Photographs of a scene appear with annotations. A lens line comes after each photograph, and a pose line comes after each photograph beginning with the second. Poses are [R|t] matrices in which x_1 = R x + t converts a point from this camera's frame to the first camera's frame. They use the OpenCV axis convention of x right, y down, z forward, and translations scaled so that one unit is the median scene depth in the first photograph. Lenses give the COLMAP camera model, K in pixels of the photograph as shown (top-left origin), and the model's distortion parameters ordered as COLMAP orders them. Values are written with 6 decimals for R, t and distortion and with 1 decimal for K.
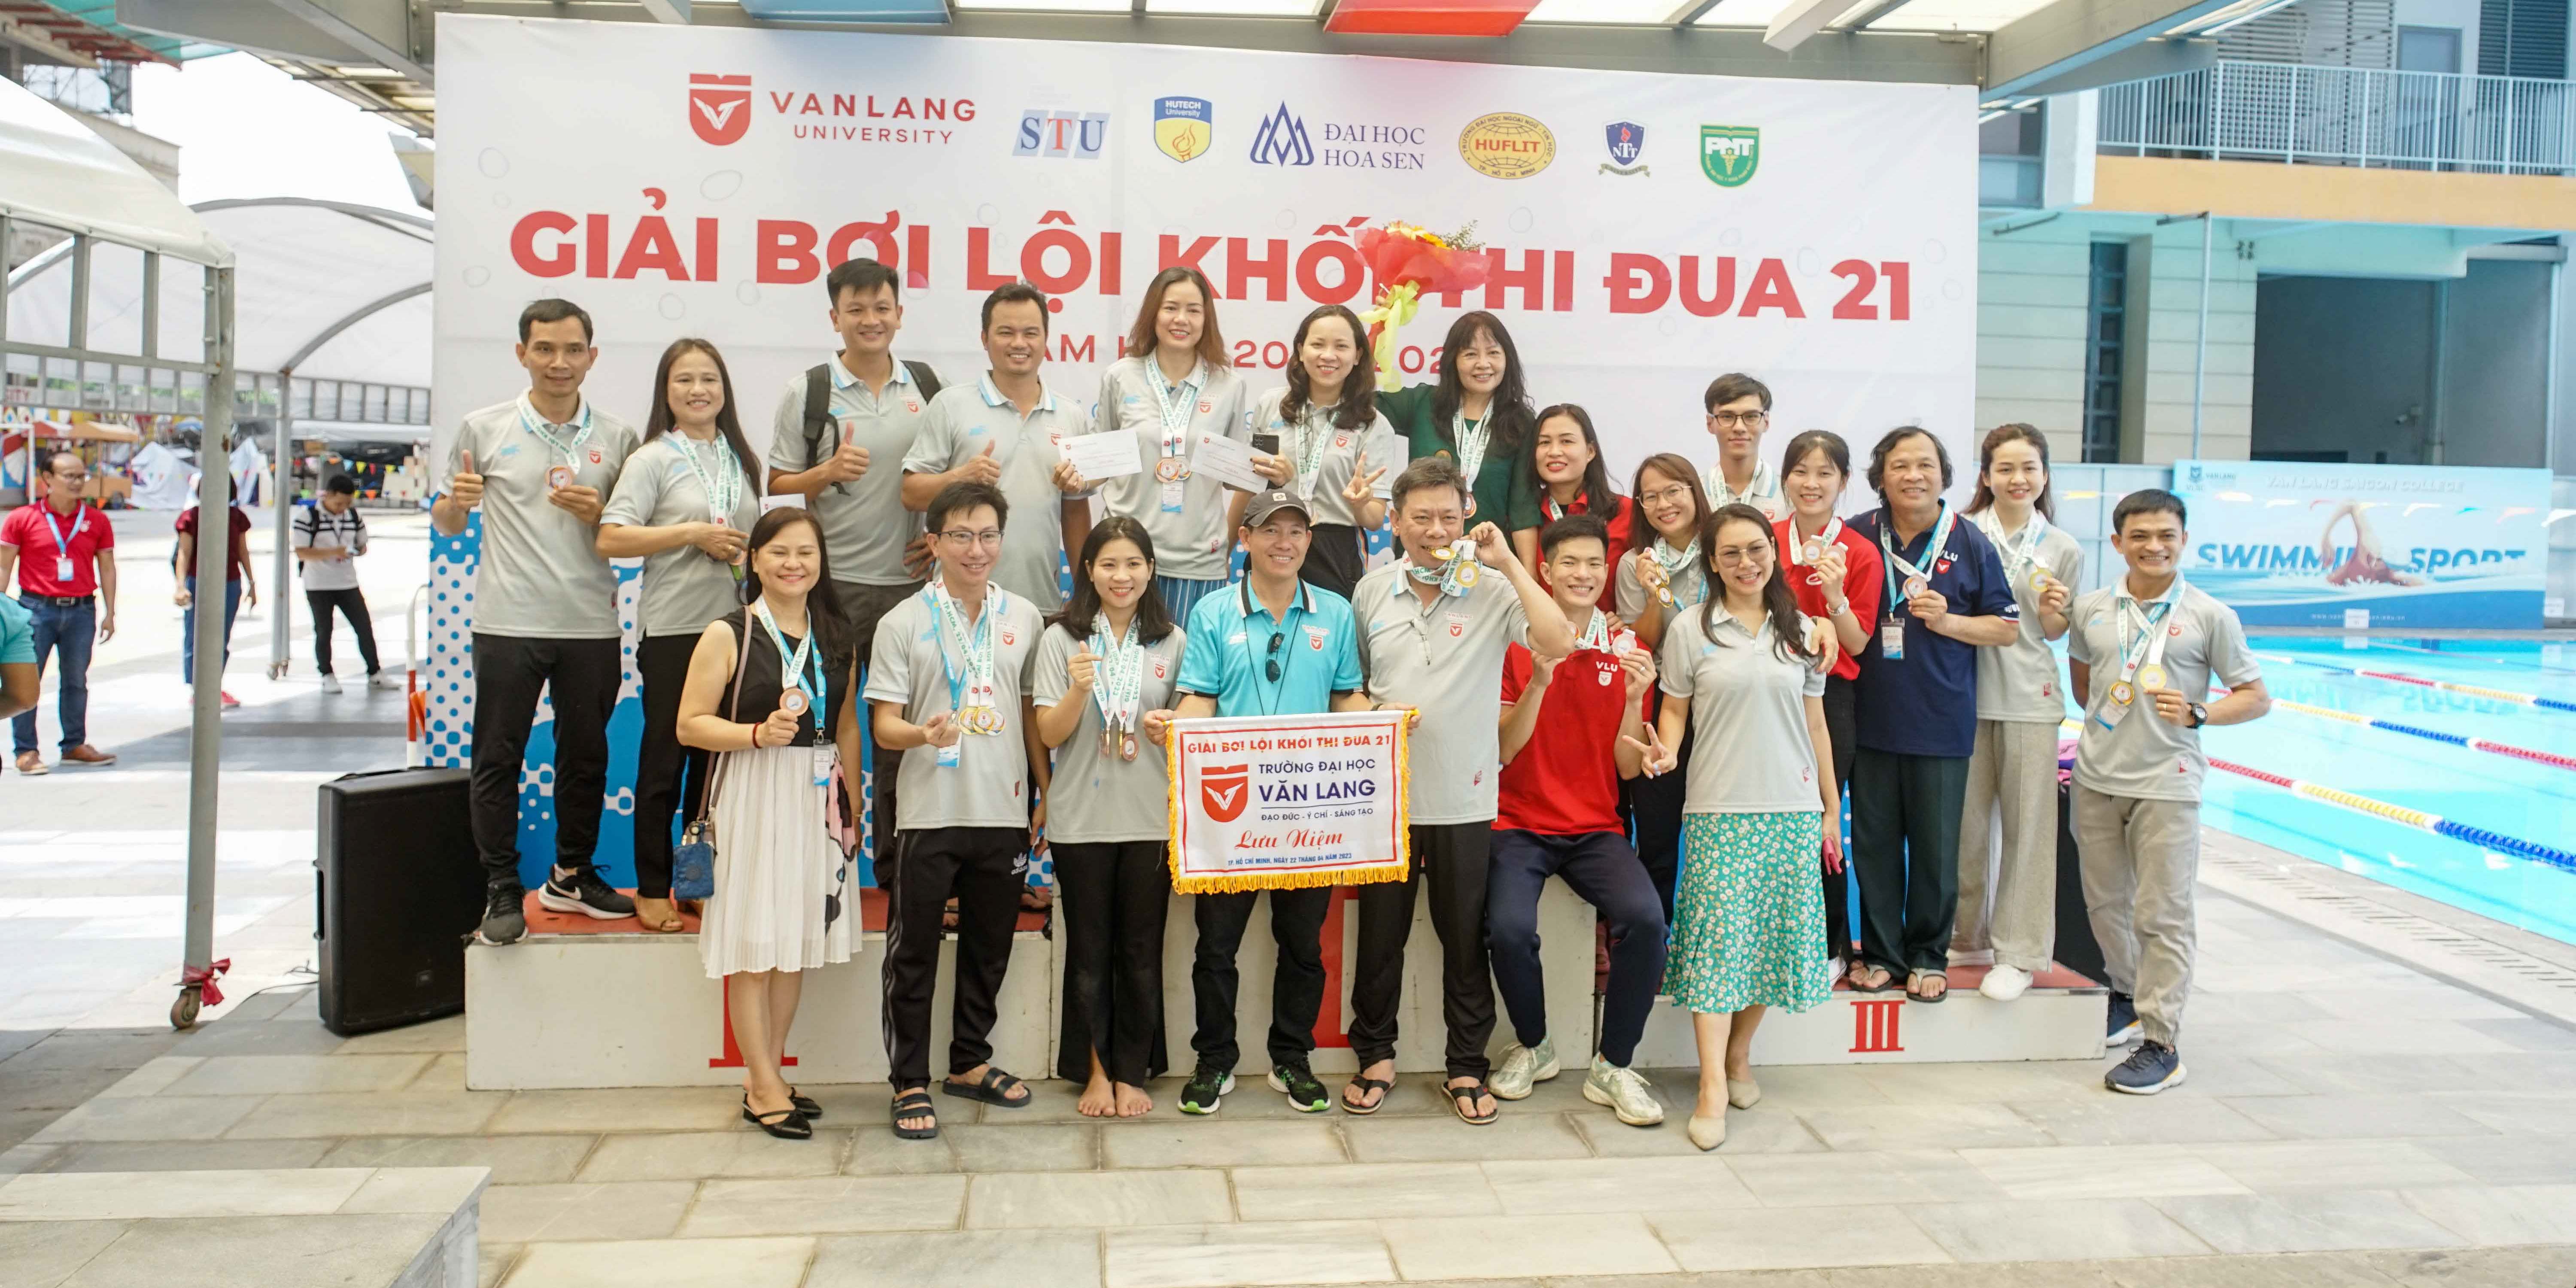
lens RADIAL K [[1769.6, 0, 1295.6], [0, 1769.6, 535.2], [0, 0, 1]] dist [-0.004342, 0.004346]
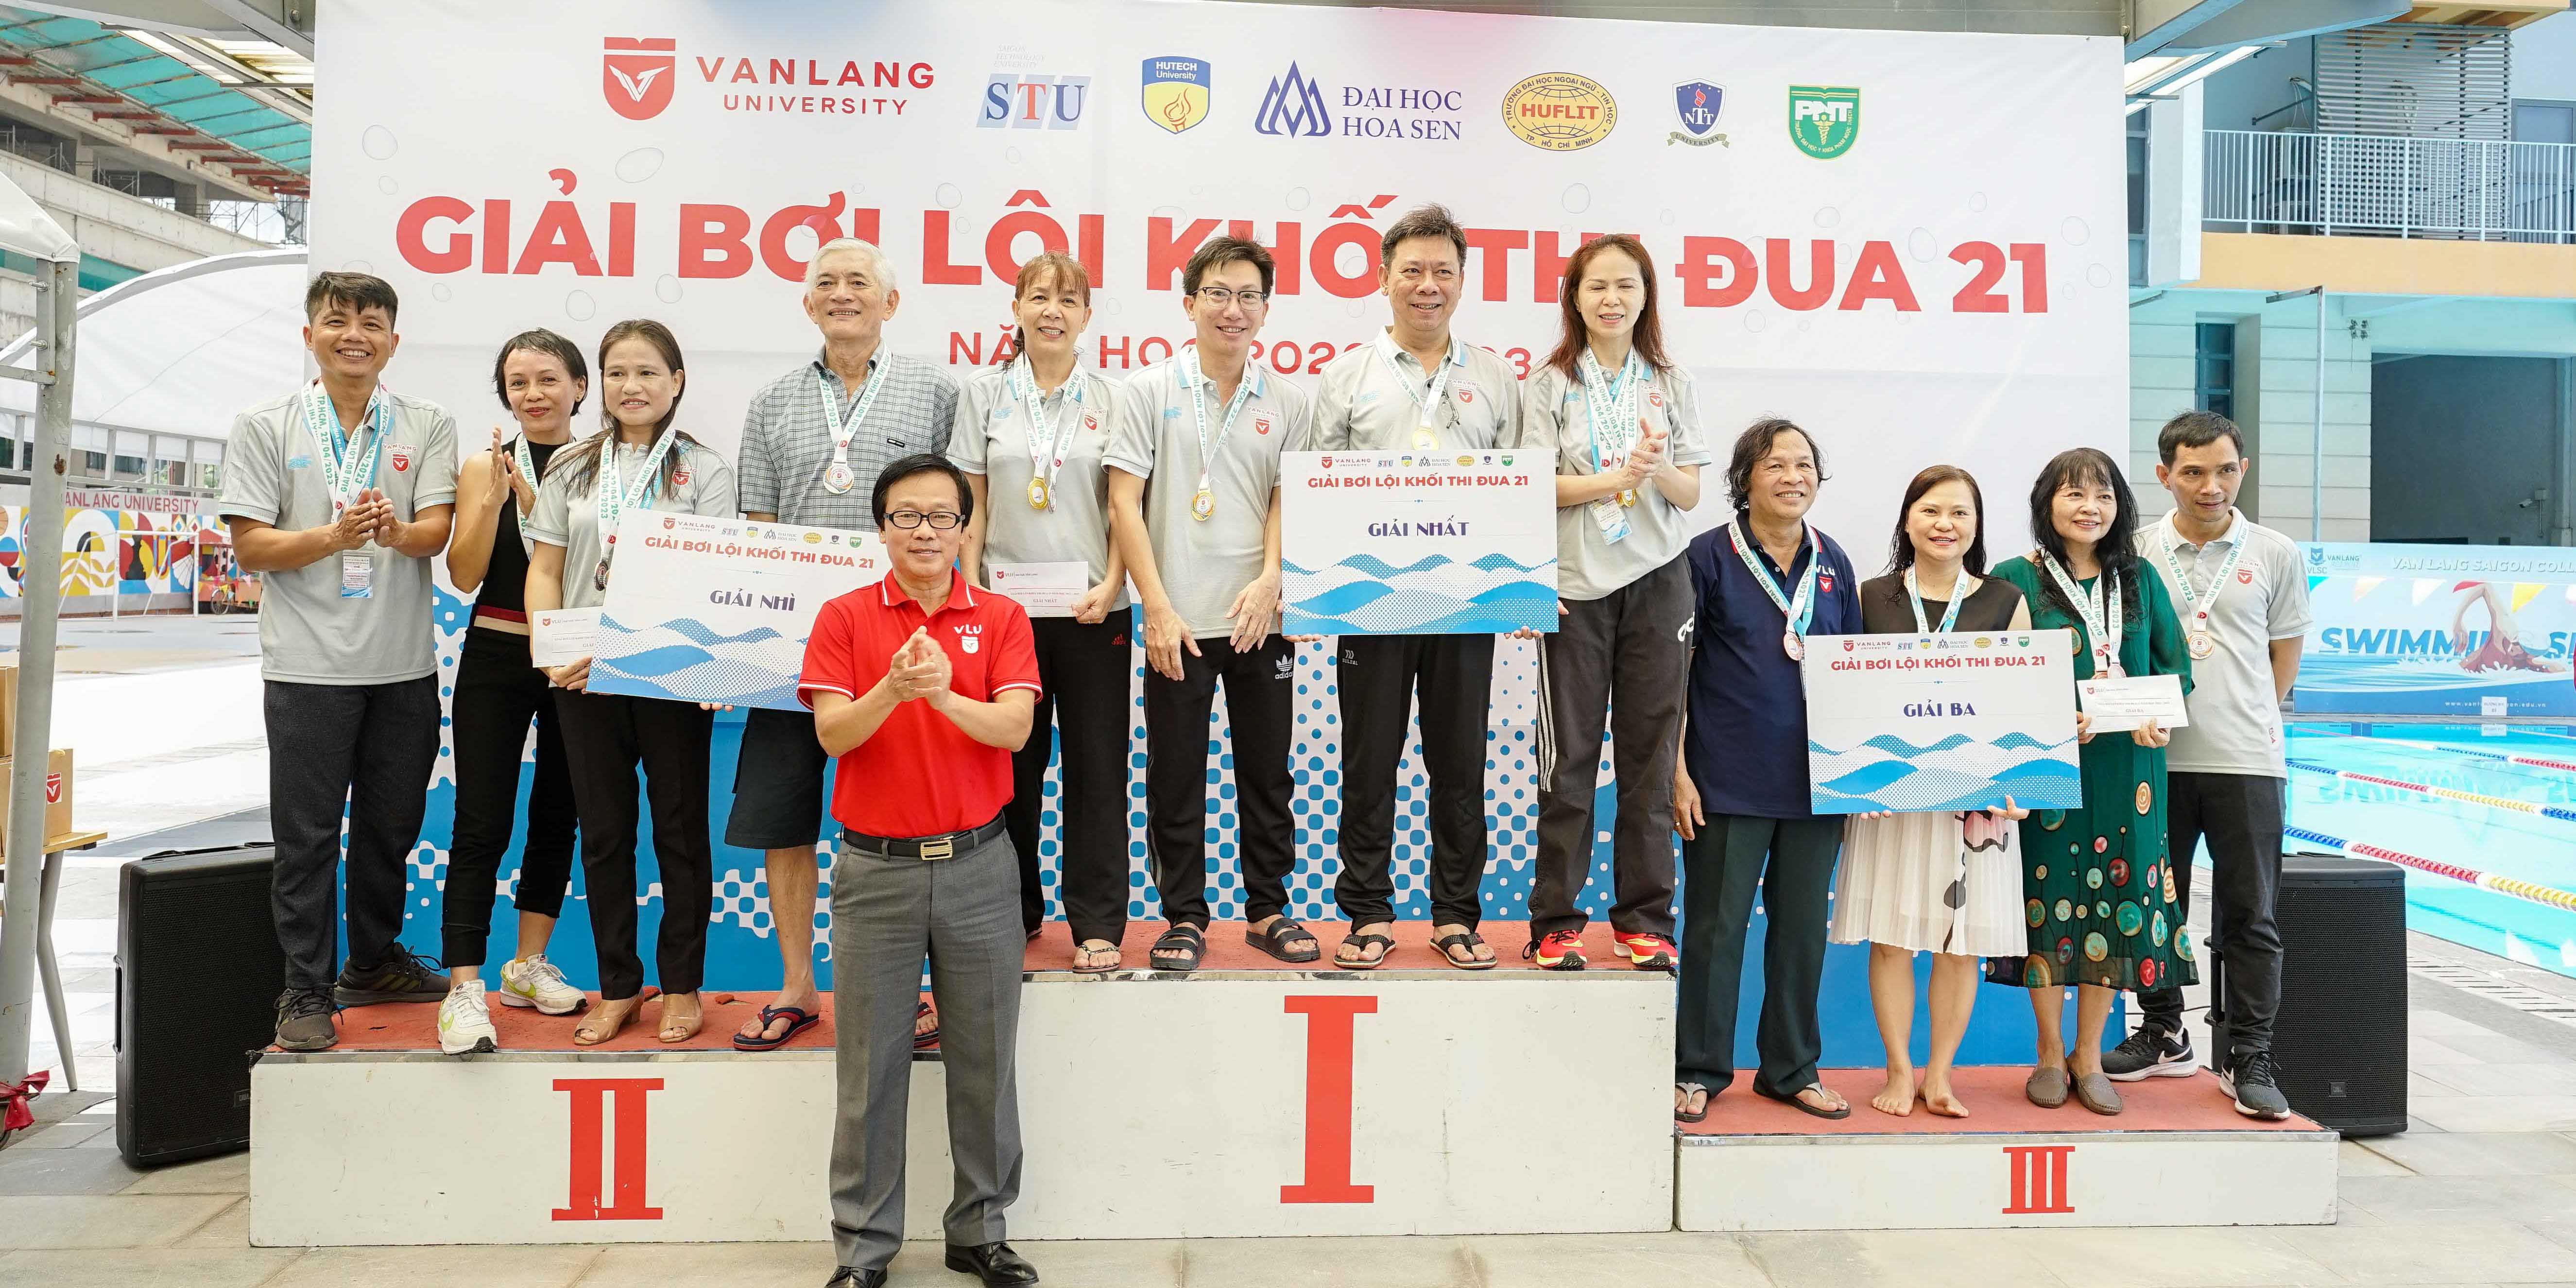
lens RADIAL K [[1690.0, 0, 1321.1], [0, 1690.0, 560.5], [0, 0, 1]] dist [-0.011082, 0.014572]
pose [[0.998704, -0.006632, -0.050453, 0.045590], [0.004247, 0.998875, -0.047232, 0.033619], [0.050710, 0.046957, 0.997609, 0.199150]]
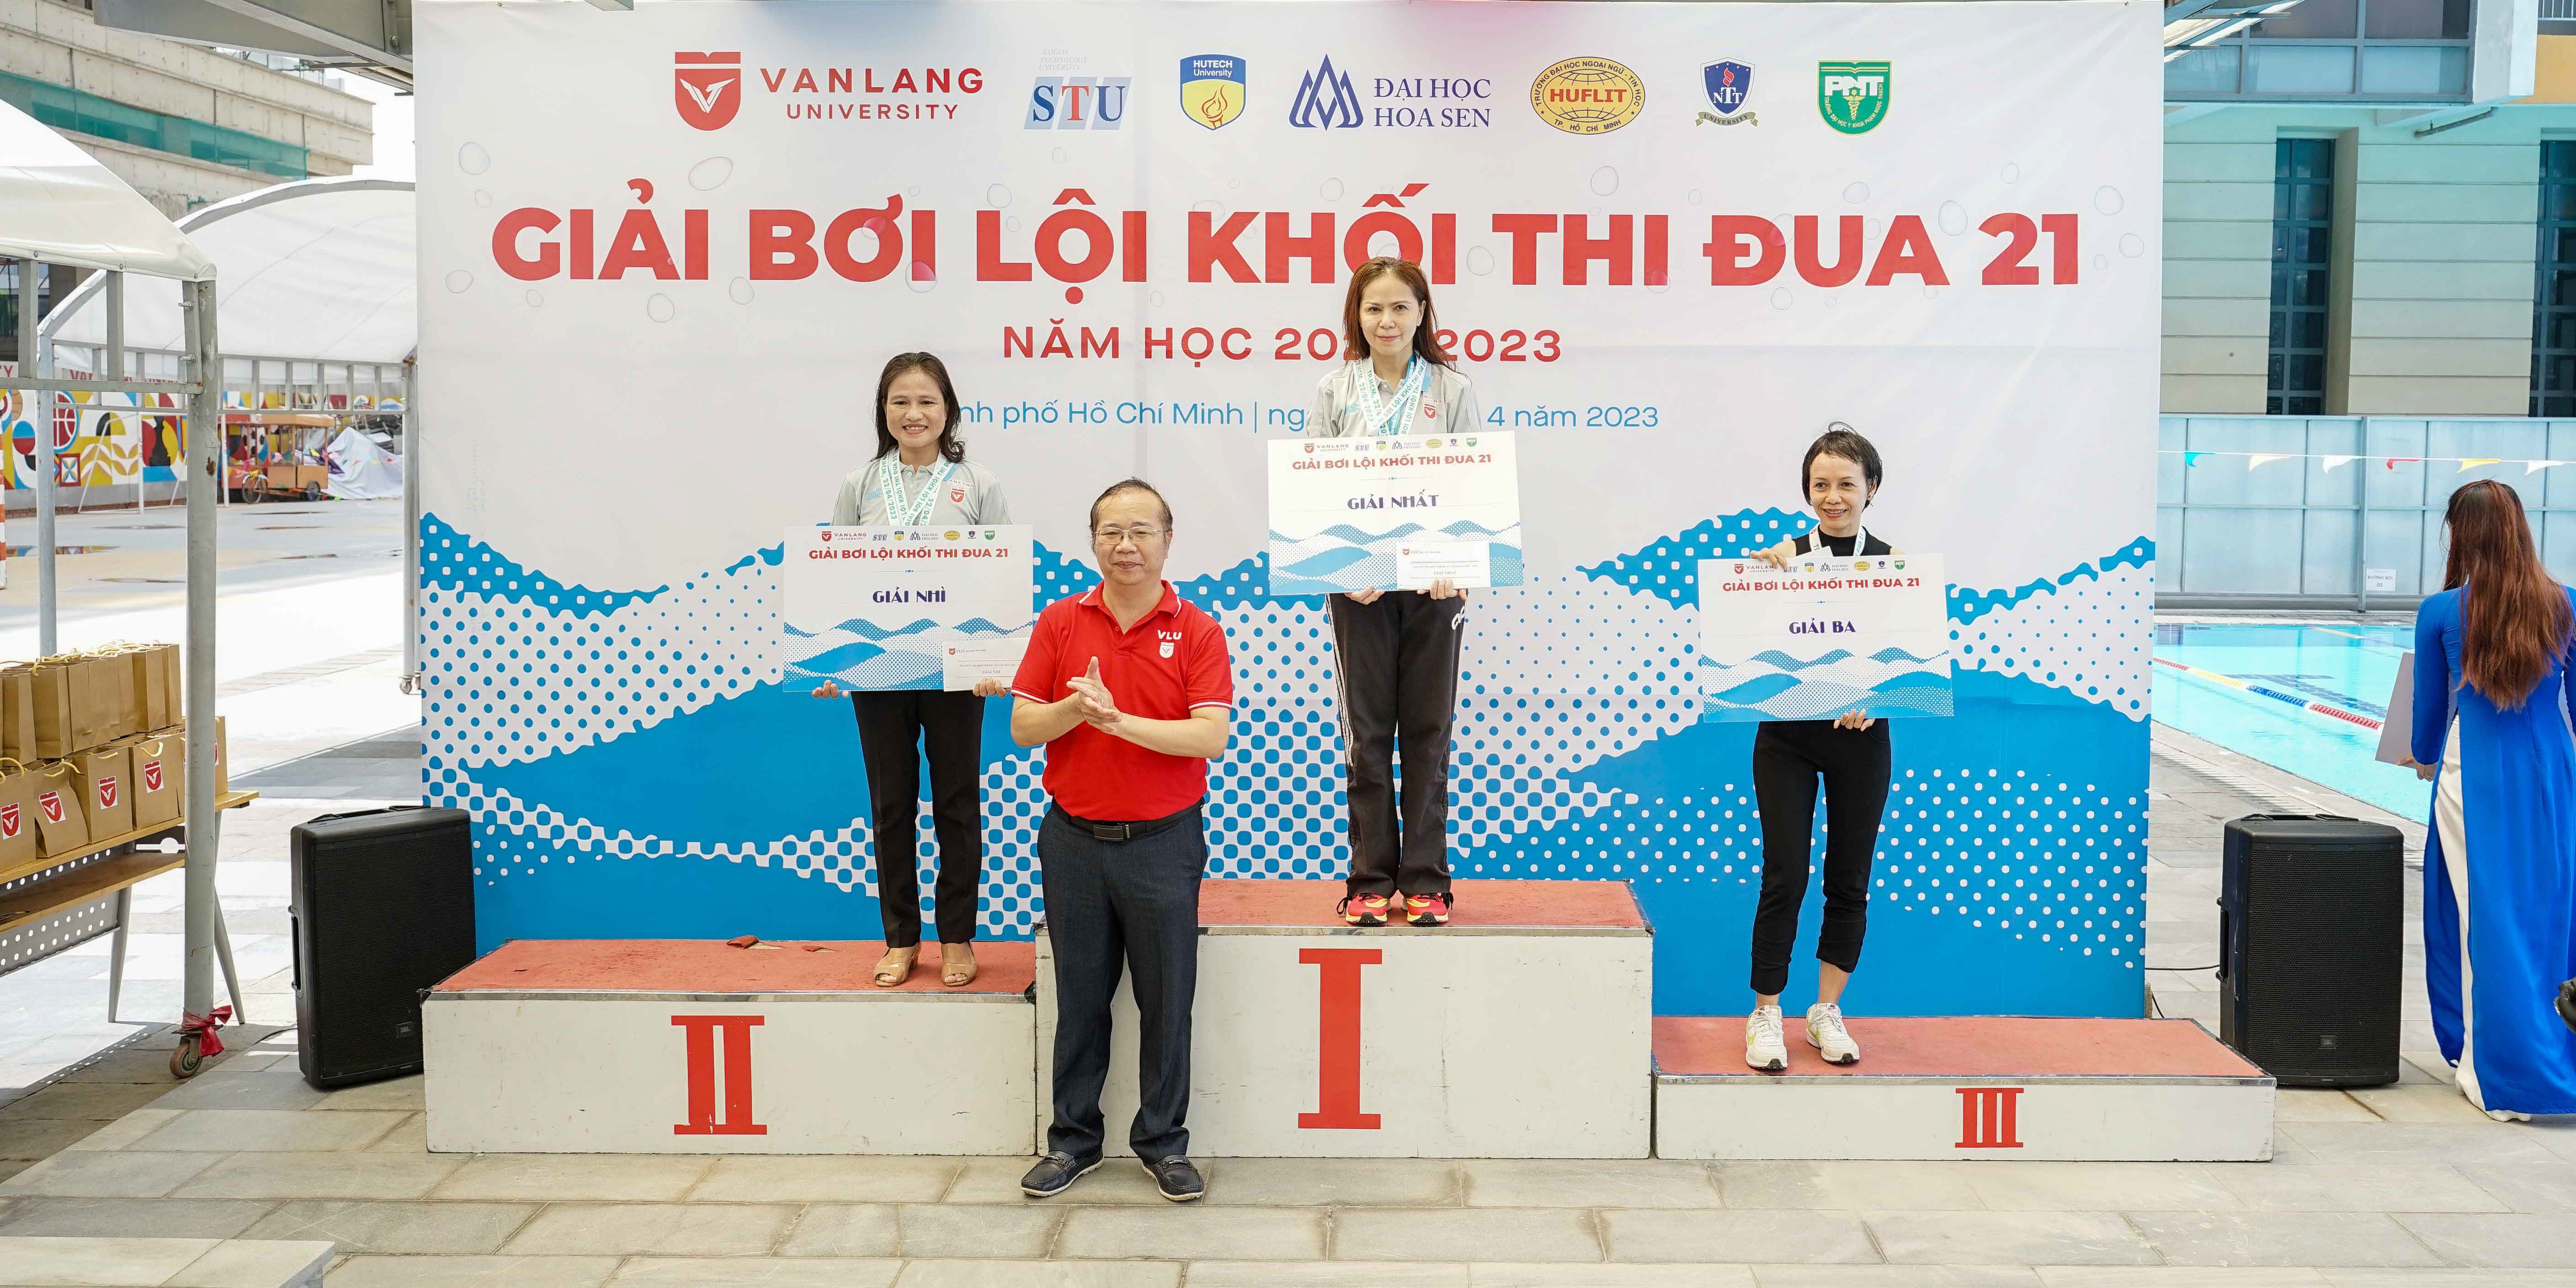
lens RADIAL K [[2053.6, 0, 1376.6], [0, 2053.6, 560.7], [0, 0, 1]] dist [0.009804, -0.023419]
pose [[0.992397, -0.010105, -0.122662, 0.140597], [0.013294, 0.999594, 0.025202, -0.019391], [0.122357, -0.026641, 0.992128, -0.017545]]
